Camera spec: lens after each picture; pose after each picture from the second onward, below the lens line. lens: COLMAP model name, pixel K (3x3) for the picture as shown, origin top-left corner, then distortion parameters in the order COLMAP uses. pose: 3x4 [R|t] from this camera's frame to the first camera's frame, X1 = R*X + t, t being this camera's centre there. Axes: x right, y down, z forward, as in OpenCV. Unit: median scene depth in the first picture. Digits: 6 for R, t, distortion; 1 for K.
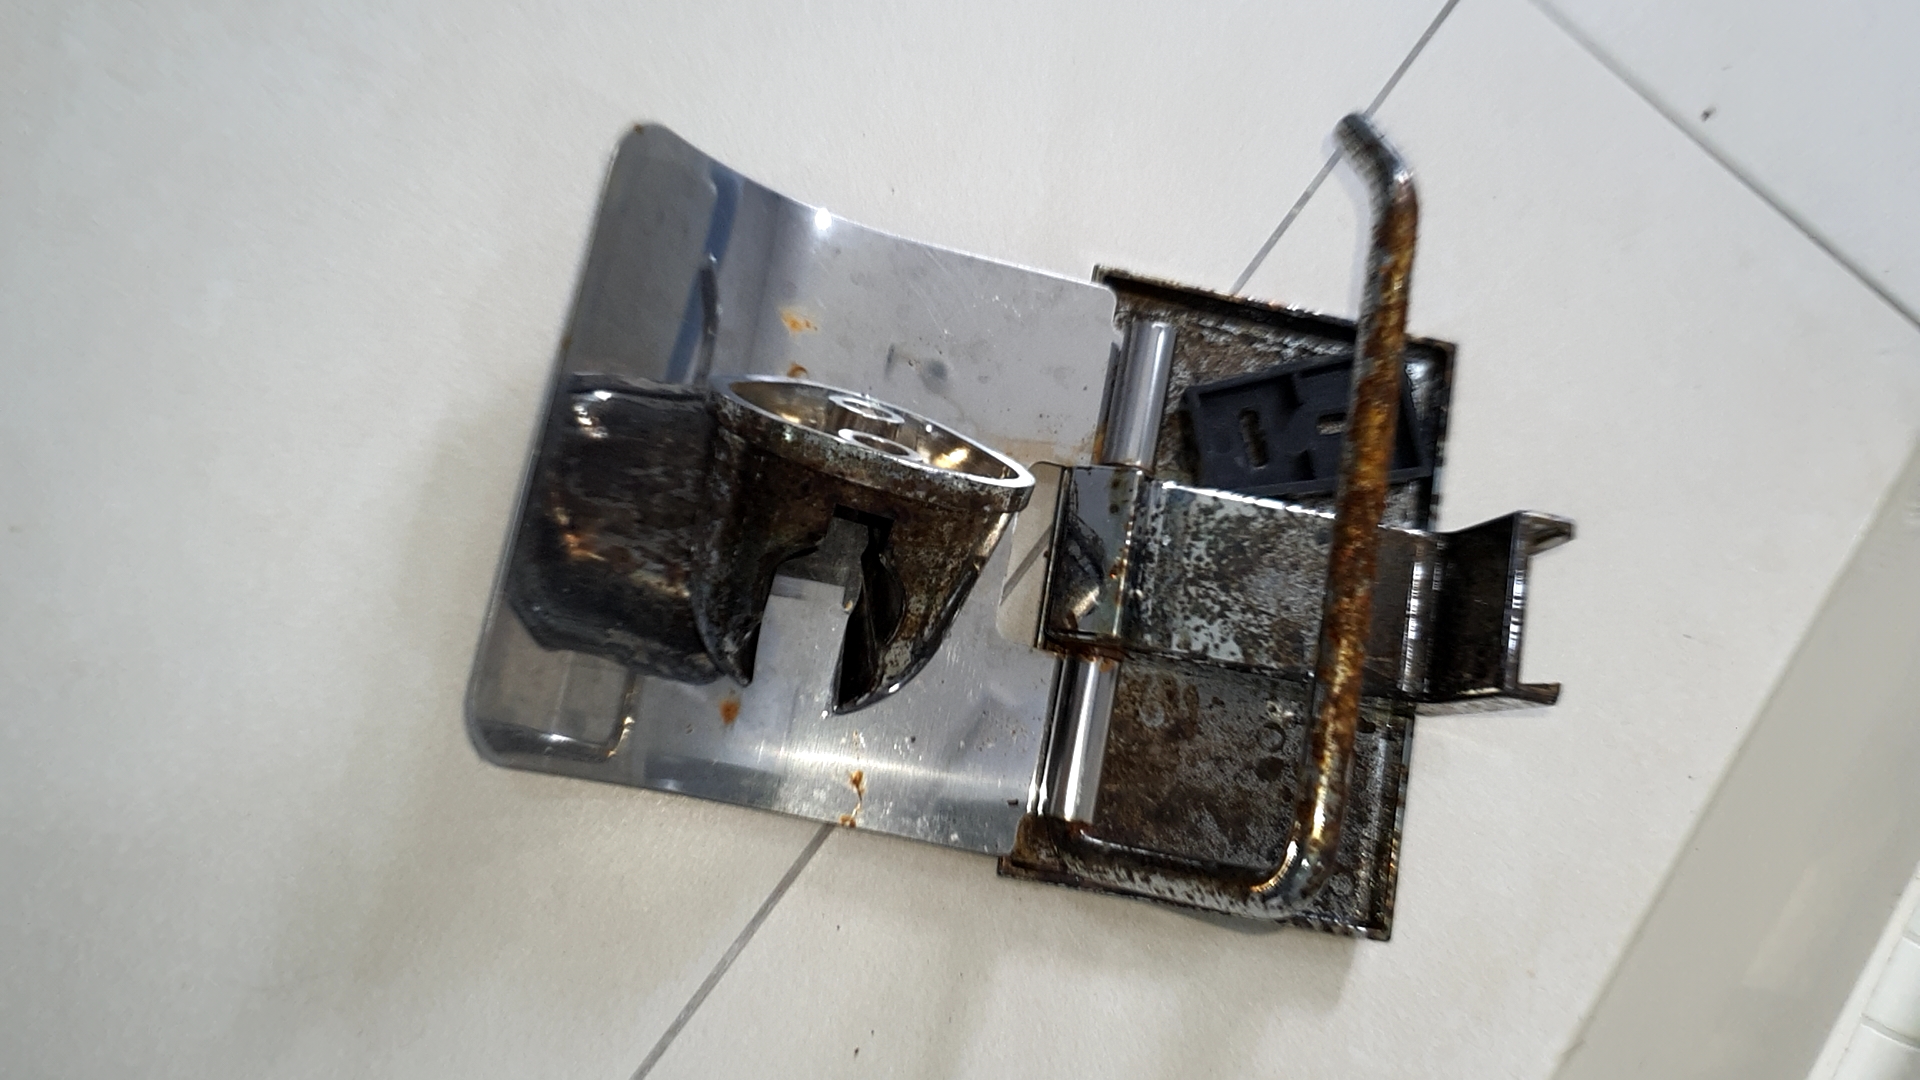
lens RADIAL K [[1526.5, 0, 960.0], [0, 1526.5, 540.0], [0, 0, 1]] dist [0.004034, 0.006720]
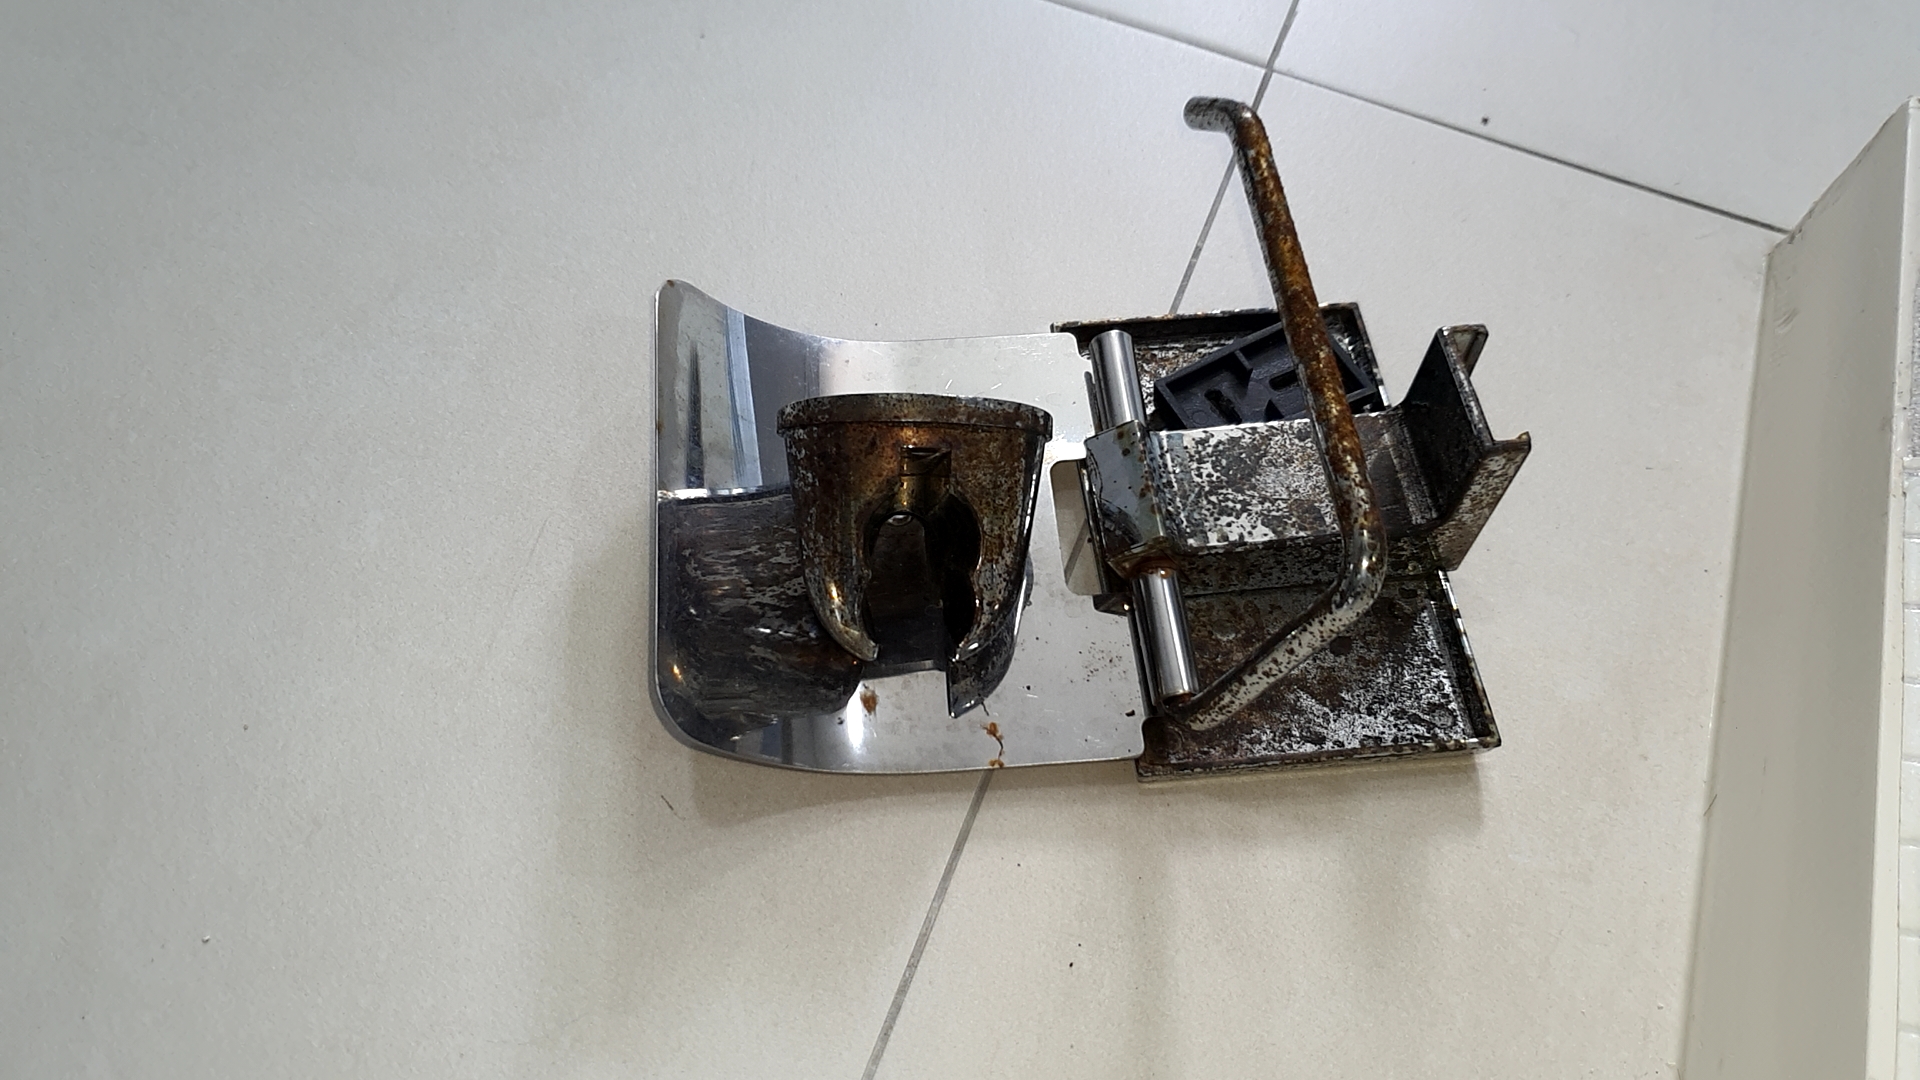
lens RADIAL K [[1496.0, 0, 960.0], [0, 1496.0, 540.0], [0, 0, 1]] dist [0.048046, -0.079297]
pose [[0.950142, -0.309521, 0.037773, -0.086975], [0.304820, 0.896465, -0.321614, 0.372980], [0.065684, 0.317093, 0.946117, -0.096778]]
